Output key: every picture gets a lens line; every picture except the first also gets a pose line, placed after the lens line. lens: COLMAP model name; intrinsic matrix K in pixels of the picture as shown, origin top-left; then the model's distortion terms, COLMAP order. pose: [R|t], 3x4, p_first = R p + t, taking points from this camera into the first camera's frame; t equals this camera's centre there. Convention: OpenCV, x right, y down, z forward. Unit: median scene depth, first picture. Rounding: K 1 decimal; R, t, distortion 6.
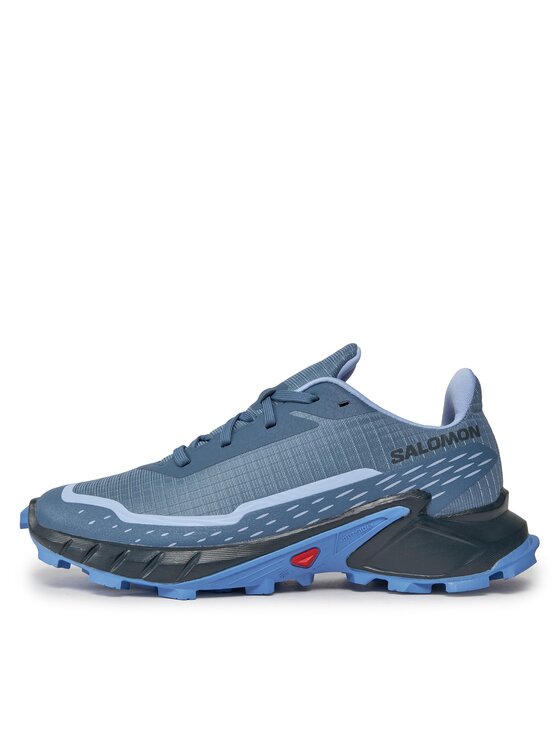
lens RADIAL K [[930.2, 0, 281.0], [0, 930.2, 374.3], [0, 0, 1]] dist [-0.017941, 0.000000]
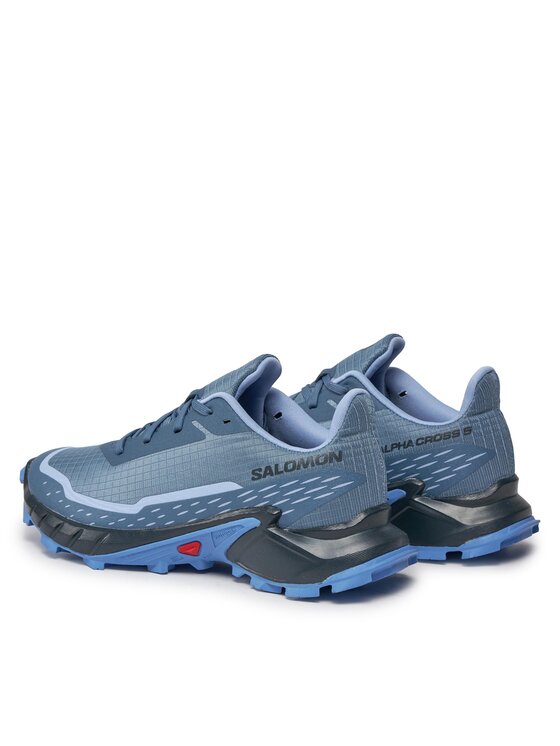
lens RADIAL K [[2071.5, 0, 279.9], [0, 2071.5, 372.9], [0, 0, 1]] dist [0.109287, 0.000000]
pose [[0.869731, 0.097743, -0.483750, 1.370548], [0.017650, 0.973405, 0.228412, -0.614689], [0.493210, -0.207195, 0.844875, -1.110993]]
